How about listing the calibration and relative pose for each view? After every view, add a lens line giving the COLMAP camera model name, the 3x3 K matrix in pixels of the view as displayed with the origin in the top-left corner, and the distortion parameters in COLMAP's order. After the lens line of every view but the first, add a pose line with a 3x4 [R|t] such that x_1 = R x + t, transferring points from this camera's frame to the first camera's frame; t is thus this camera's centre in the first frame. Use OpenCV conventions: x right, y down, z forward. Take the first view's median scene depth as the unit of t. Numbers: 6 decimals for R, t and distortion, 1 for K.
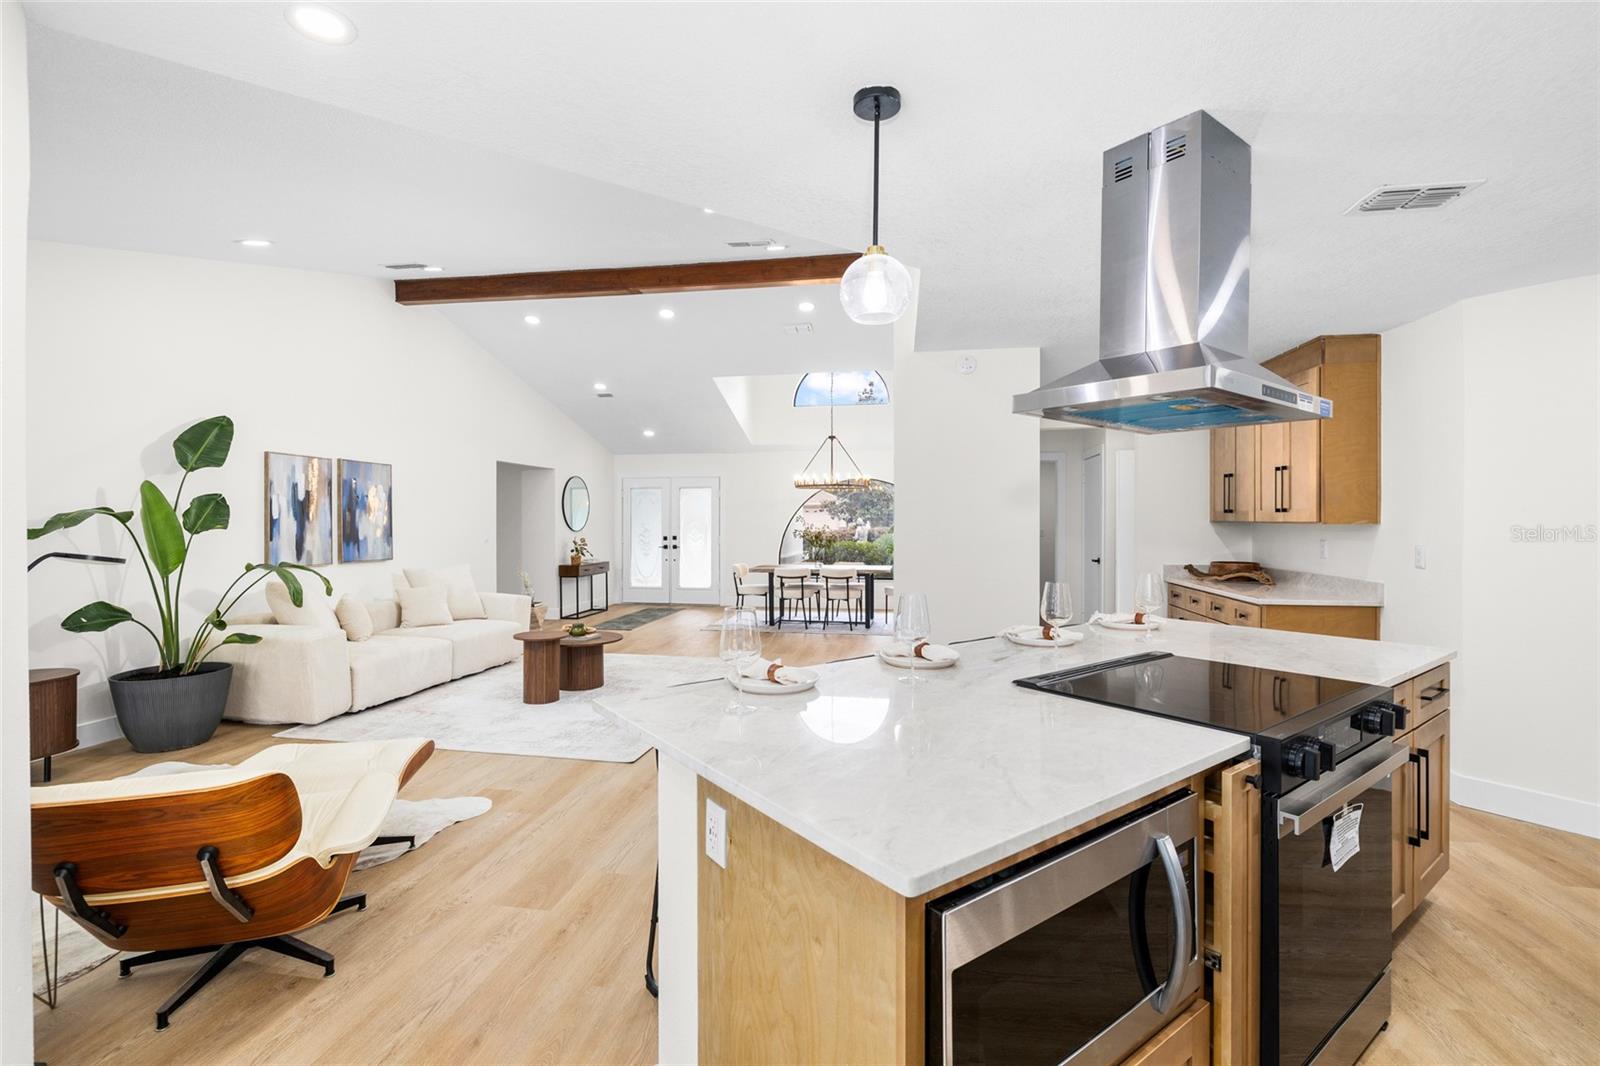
lens RADIAL K [[713.9, 0, 799.6], [0, 713.9, 523.7], [0, 0, 1]] dist [-0.001588, -0.000091]
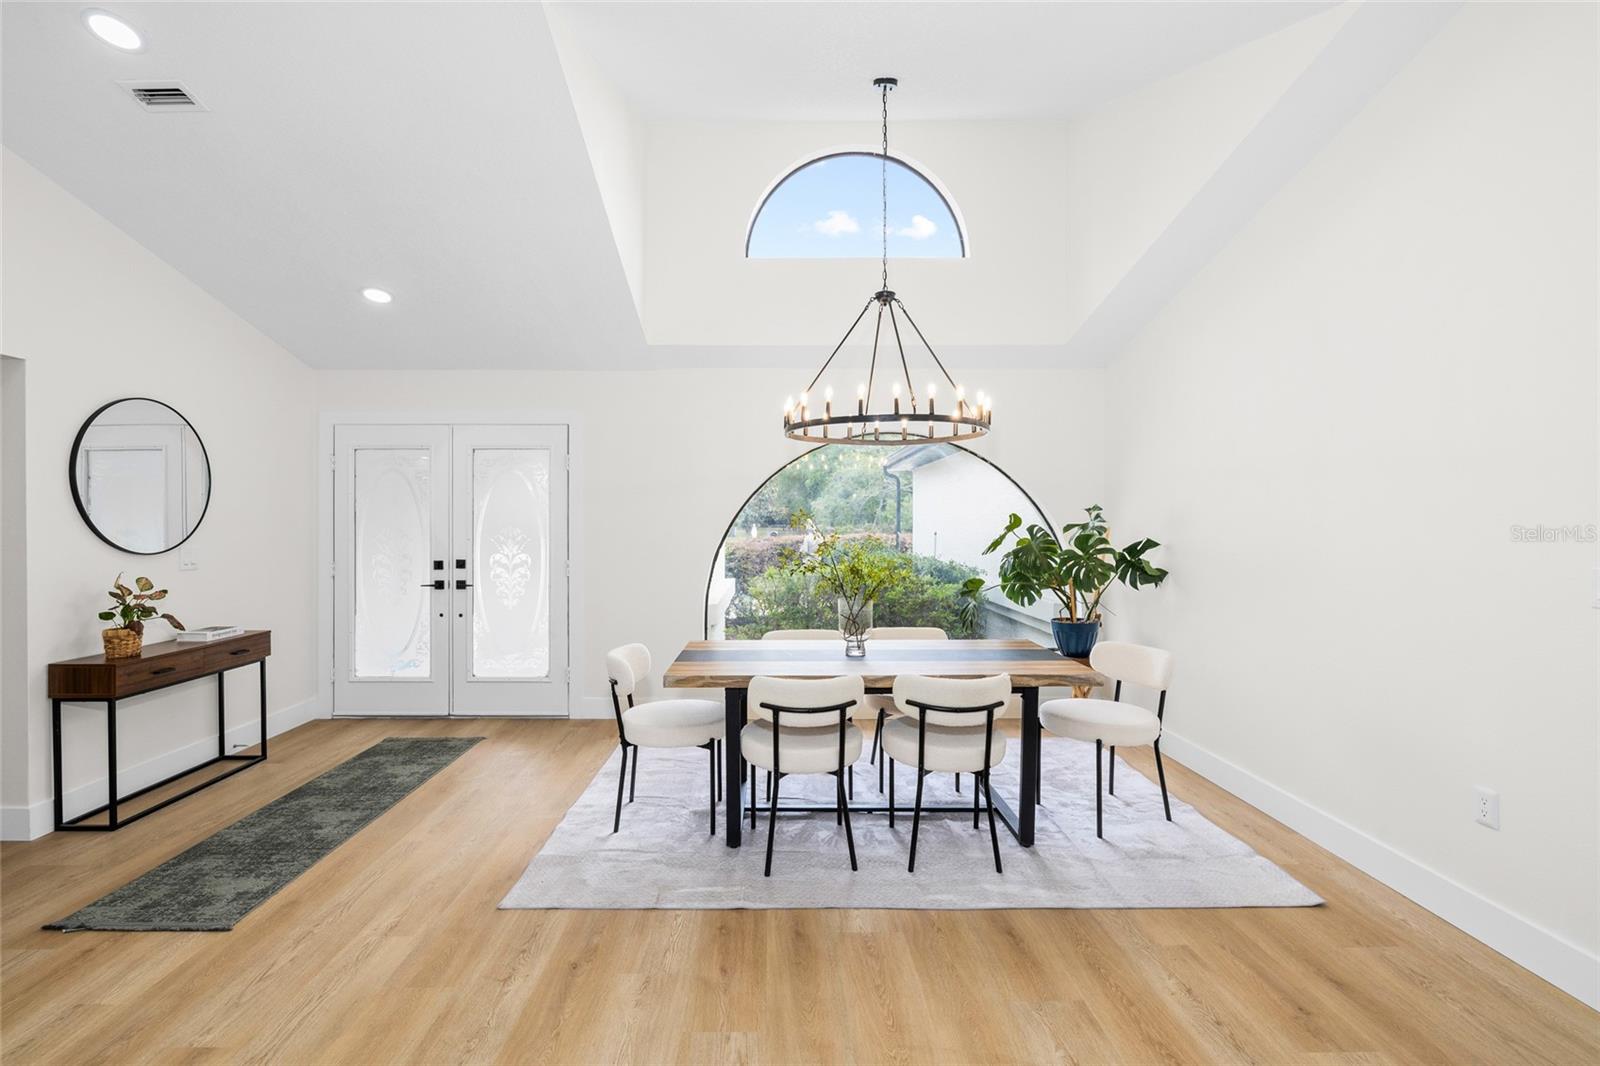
lens RADIAL K [[723.5, 0, 789.6], [0, 723.5, 514.0], [0, 0, 1]] dist [-0.002925, -0.000504]
pose [[0.982885, 0.000195, 0.184220, -0.062877], [0.002606, 0.999885, -0.014962, -0.003701], [-0.184202, 0.015186, 0.982771, 0.561888]]
